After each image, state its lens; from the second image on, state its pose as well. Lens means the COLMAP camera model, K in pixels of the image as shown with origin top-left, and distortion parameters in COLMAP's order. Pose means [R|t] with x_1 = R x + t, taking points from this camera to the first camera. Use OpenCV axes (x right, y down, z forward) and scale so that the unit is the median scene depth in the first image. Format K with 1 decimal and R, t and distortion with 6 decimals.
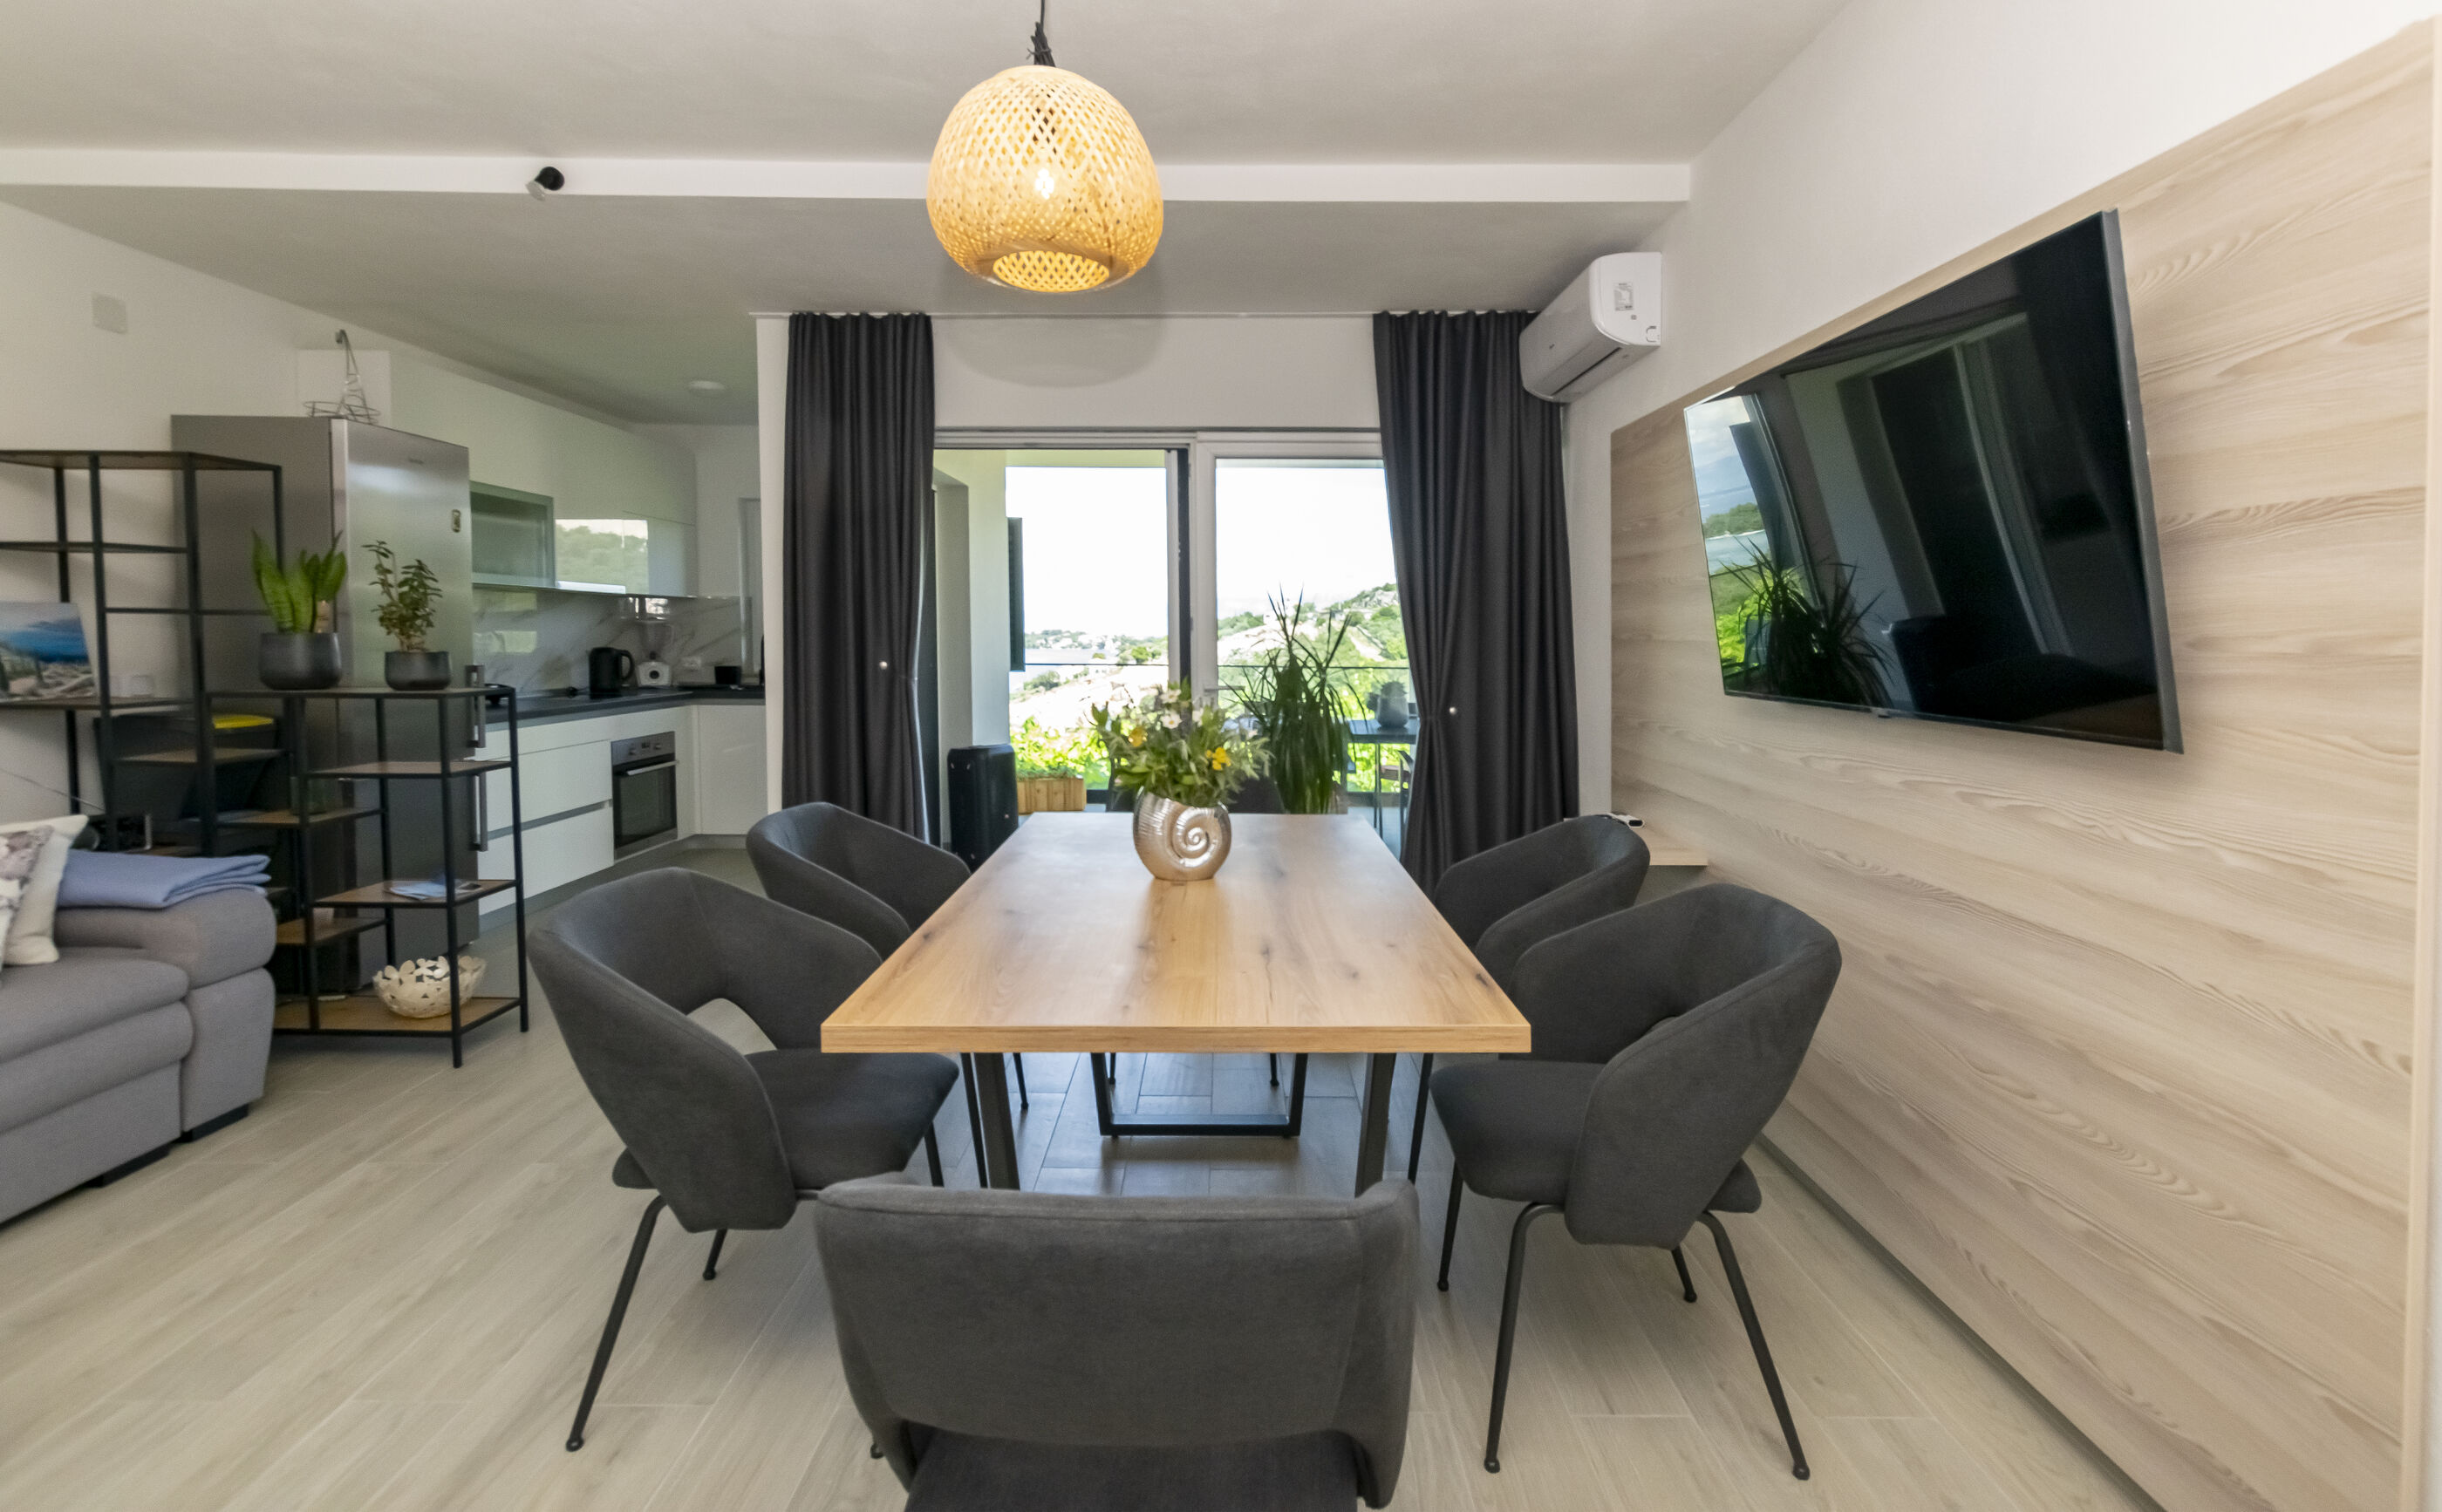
lens RADIAL K [[1058.5, 0, 1218.0], [0, 1058.5, 677.7], [0, 0, 1]] dist [0.000007, 0.000030]
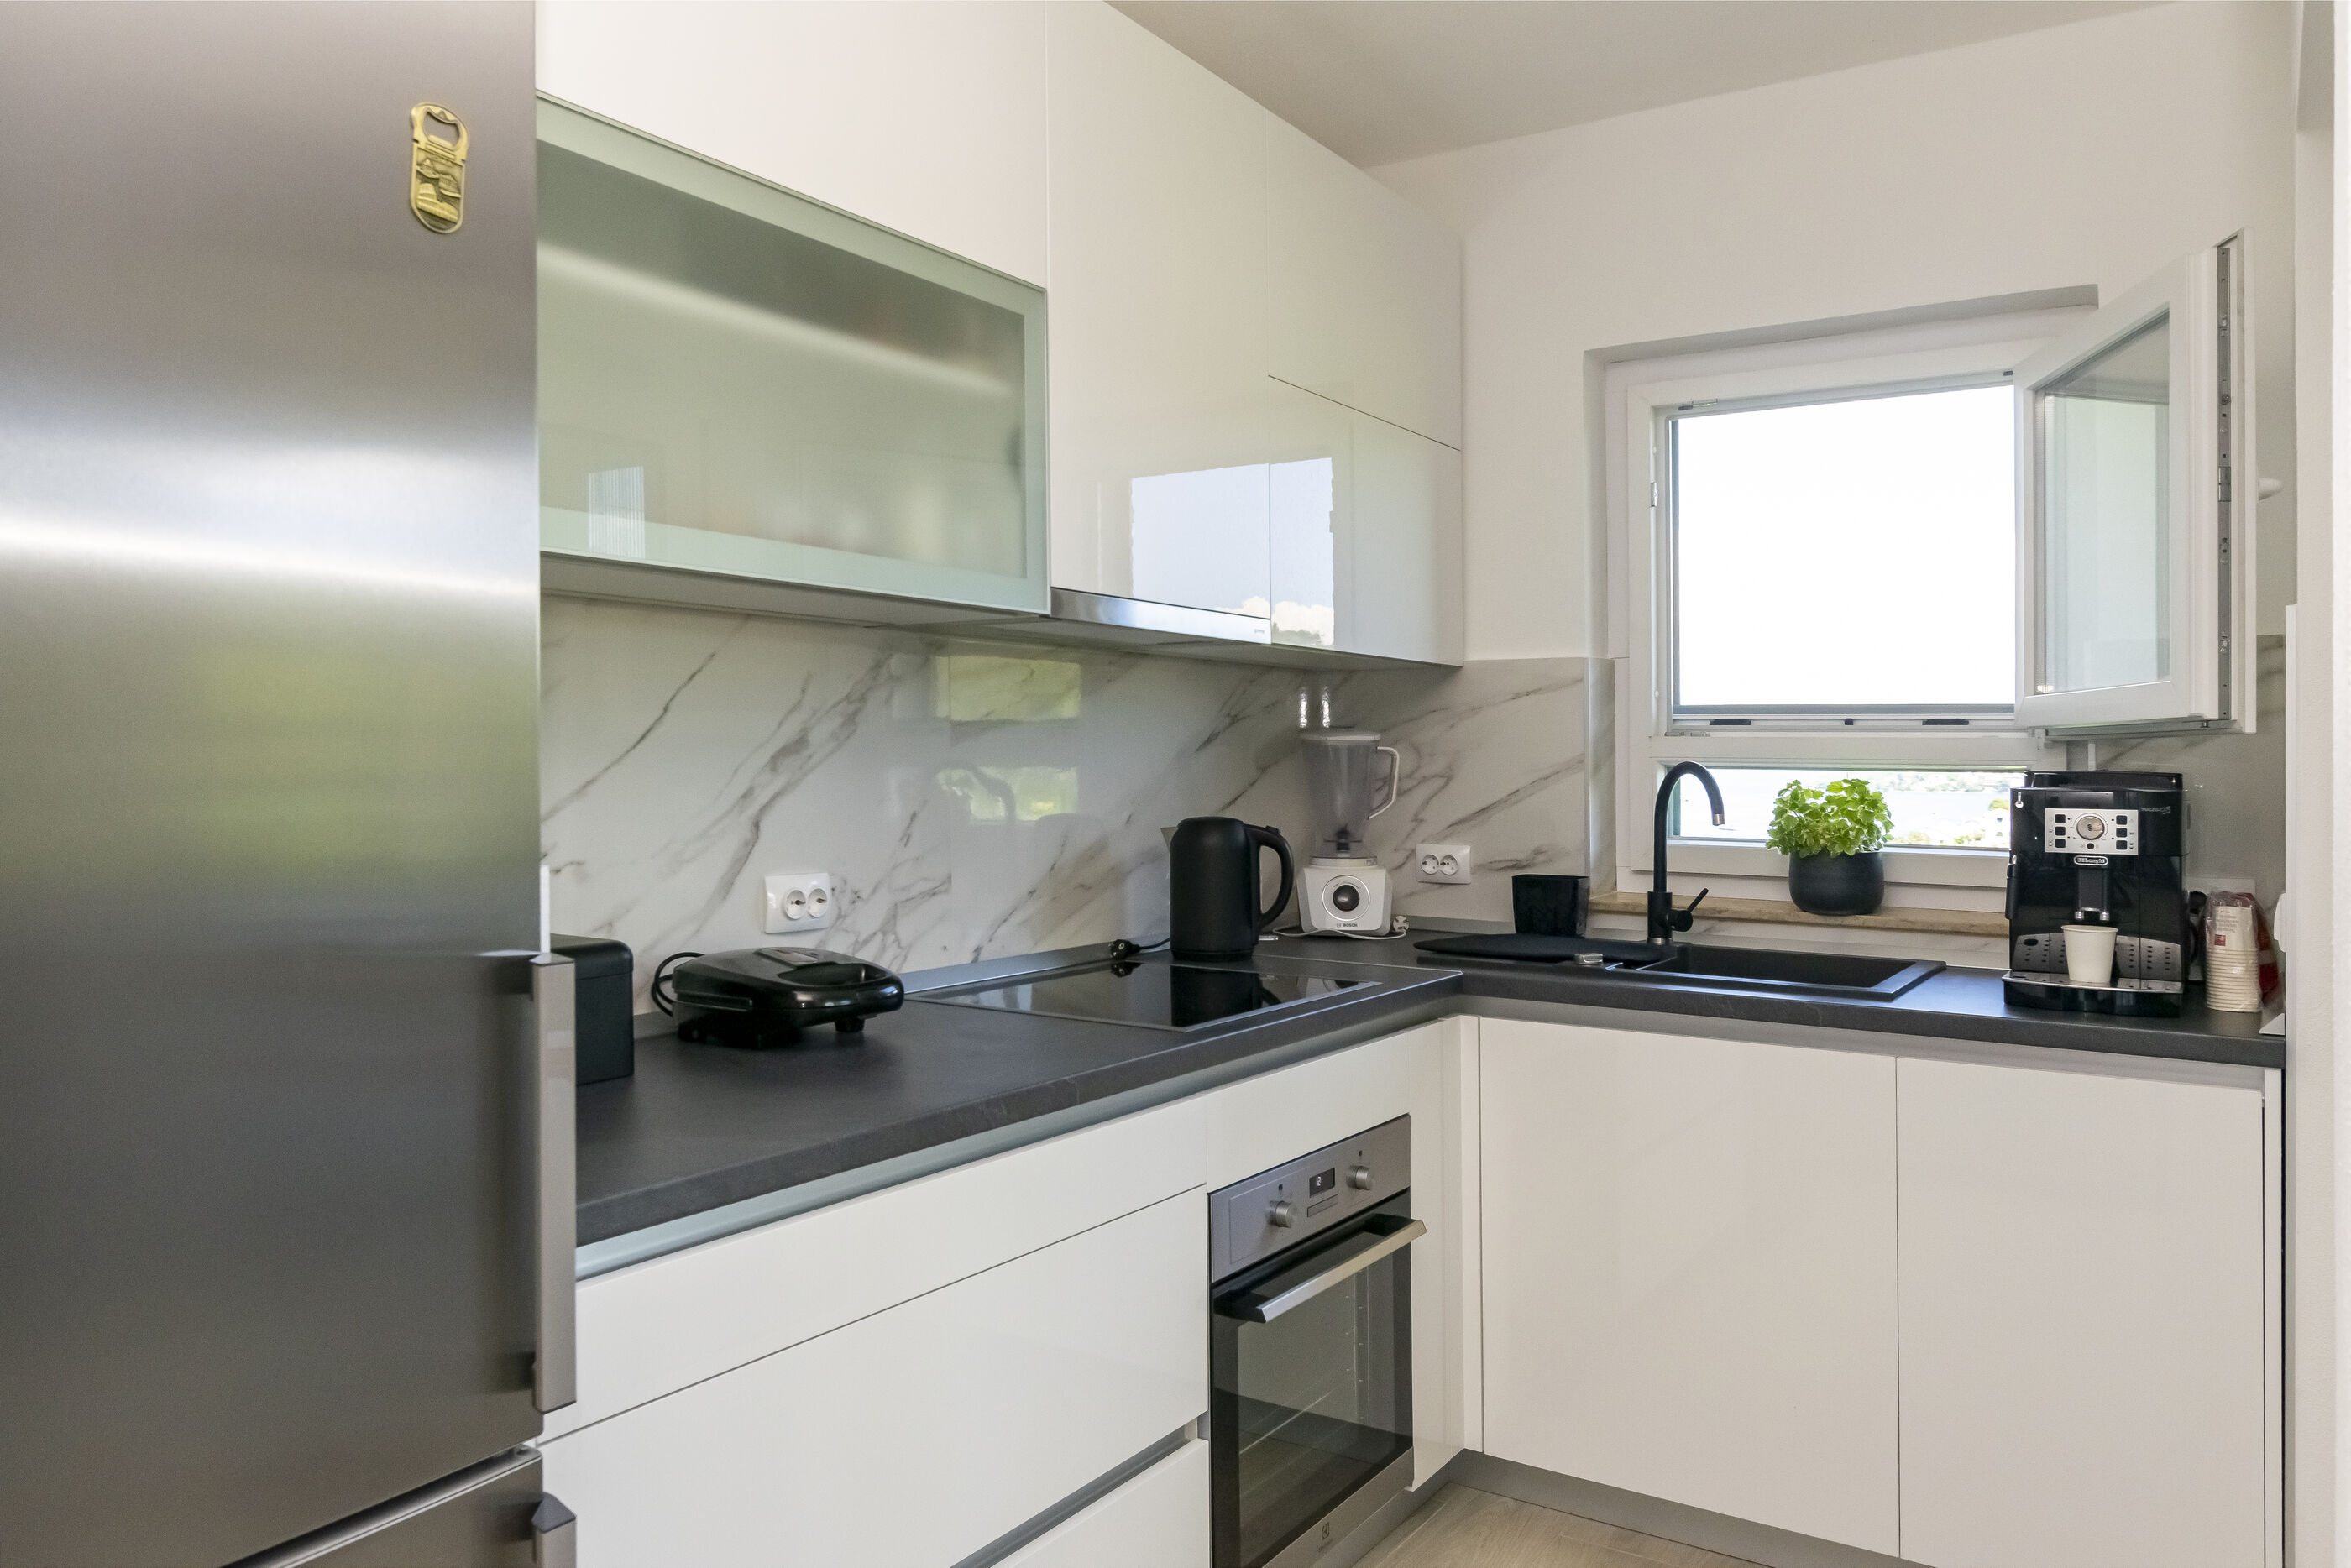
lens RADIAL K [[1696.1, 0, 1175.5], [0, 1696.1, 784.0], [0, 0, 1]] dist [0.000176, 0.000227]
pose [[0.837572, -0.005293, -0.546301, -0.429899], [-0.013588, 0.999442, -0.030516, -0.033043], [0.546158, 0.032983, 0.837033, 0.786616]]
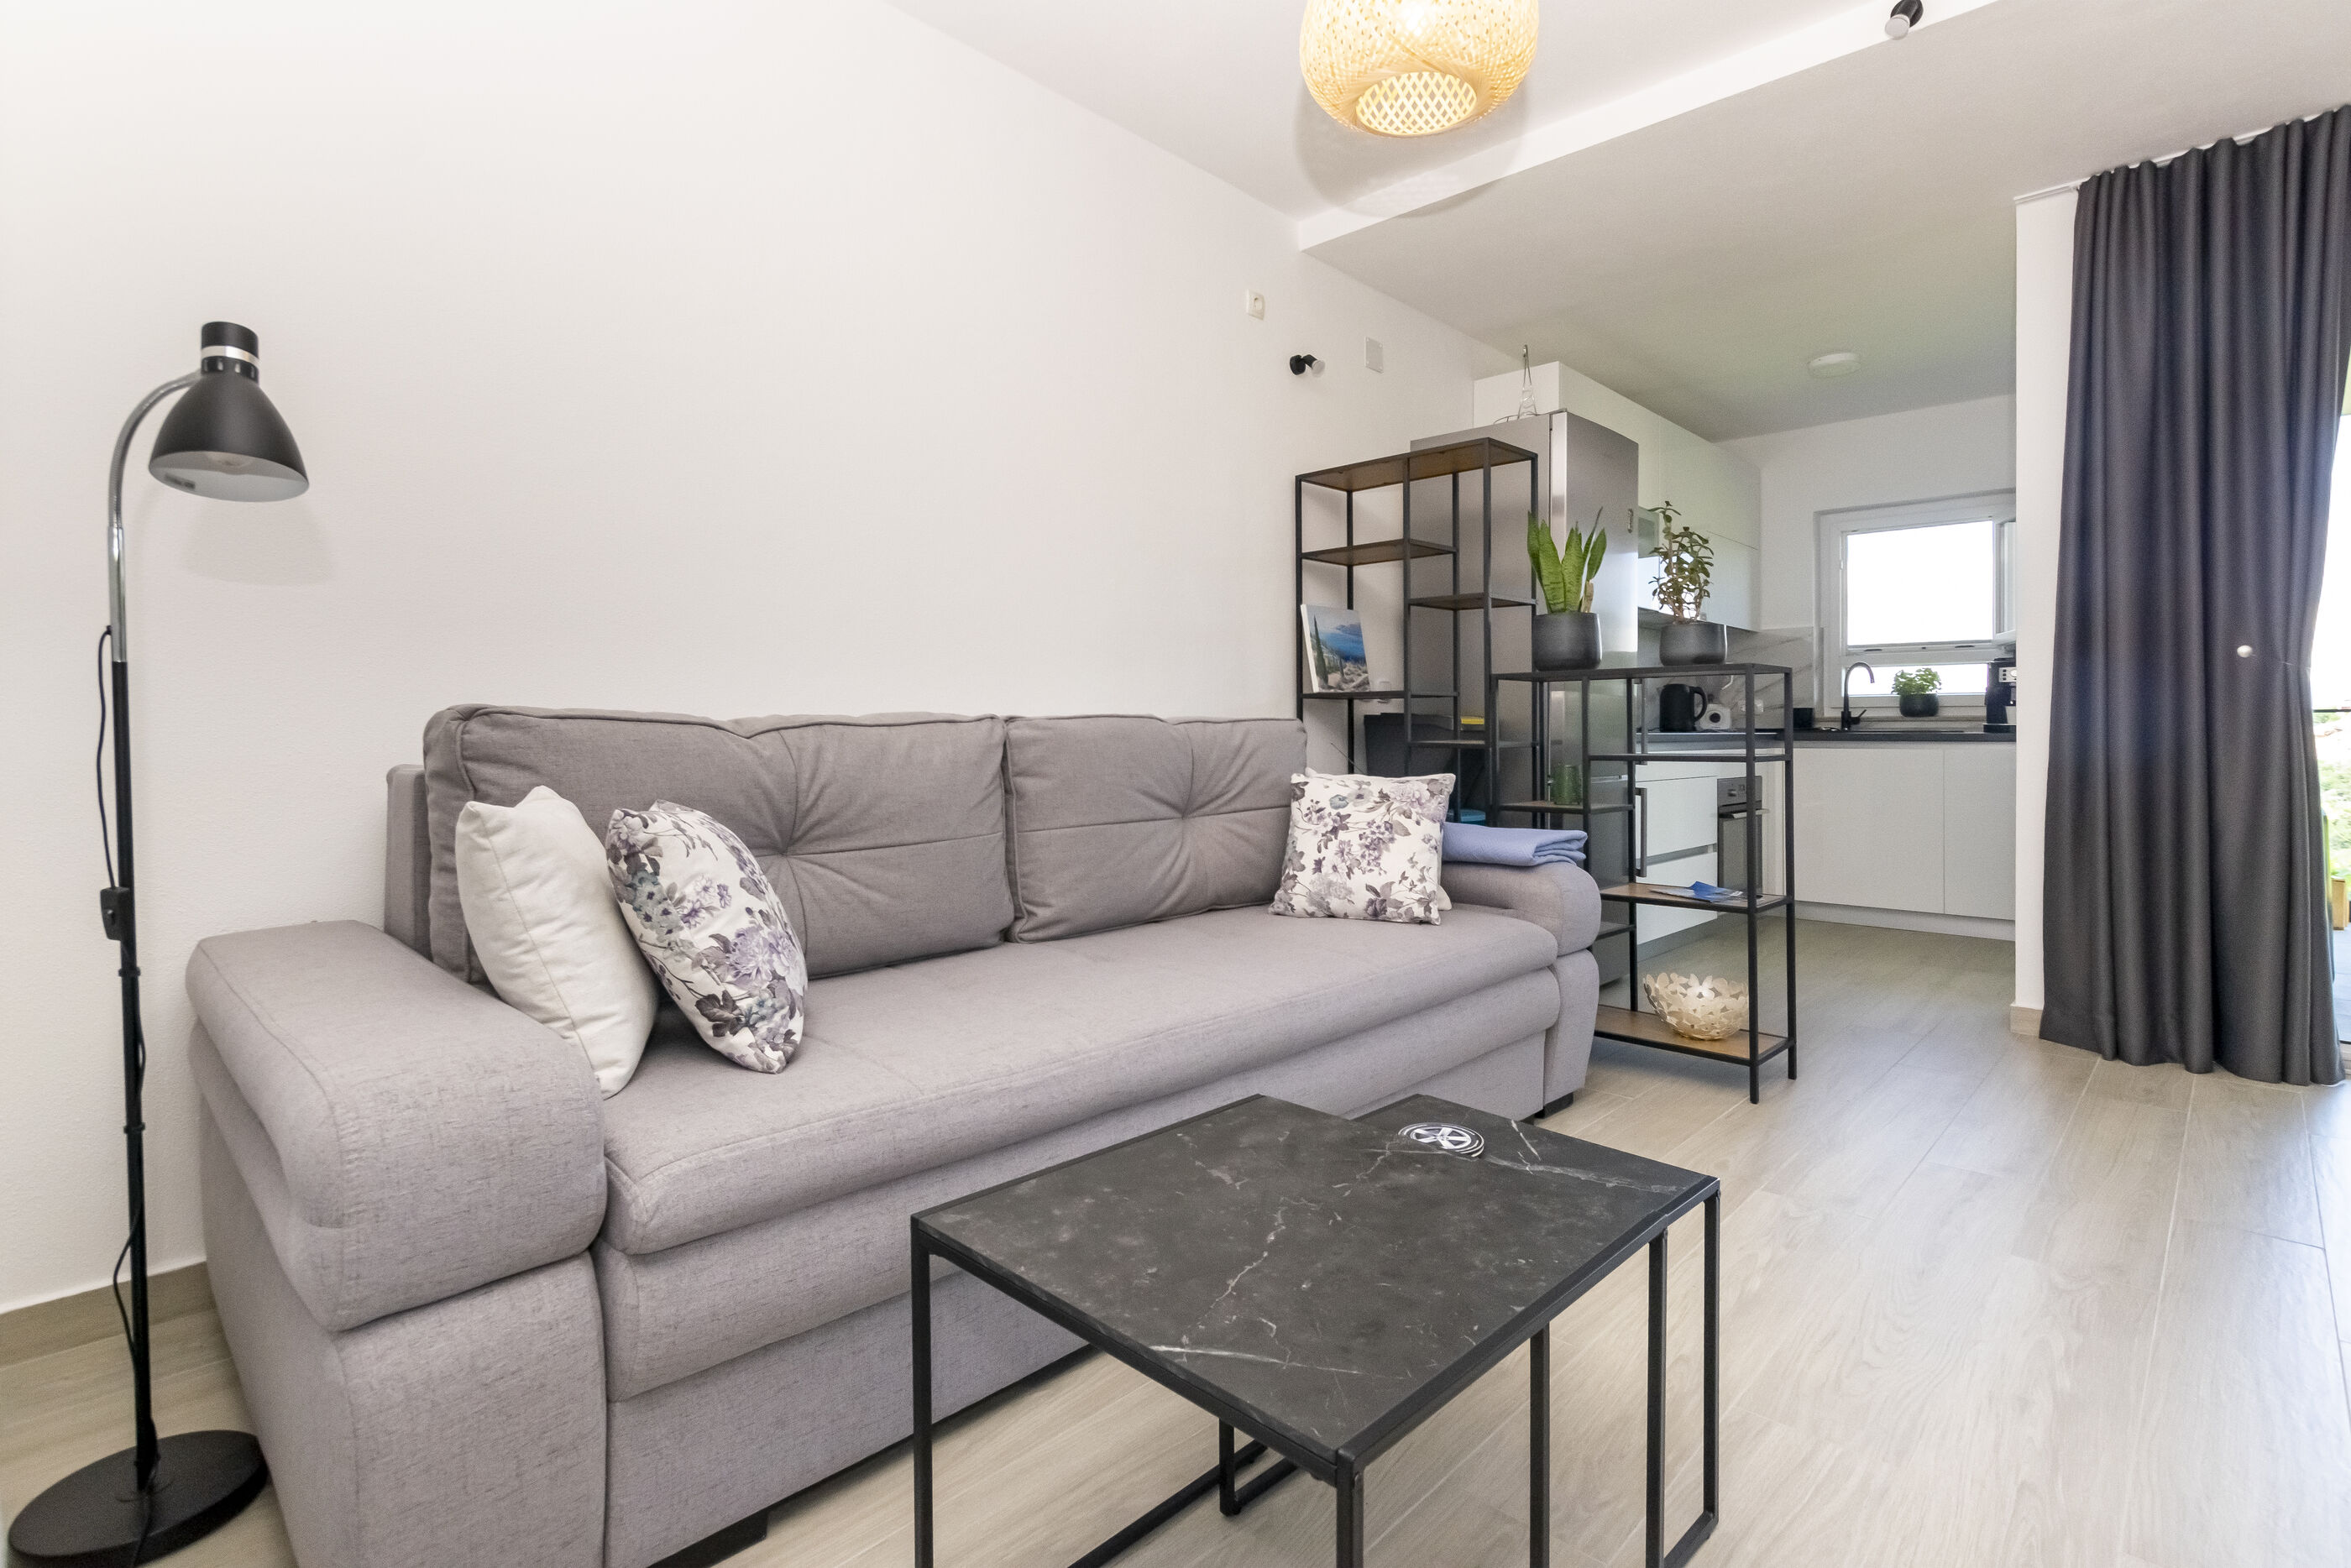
lens RADIAL K [[1108.2, 0, 1201.9], [0, 1108.2, 752.7], [0, 0, 1]] dist [0.001780, 0.000280]
pose [[0.735281, 0.006834, -0.677728, -0.324840], [-0.027448, 0.999429, -0.019700, 0.085431], [0.677206, 0.033088, 0.735049, 0.026683]]
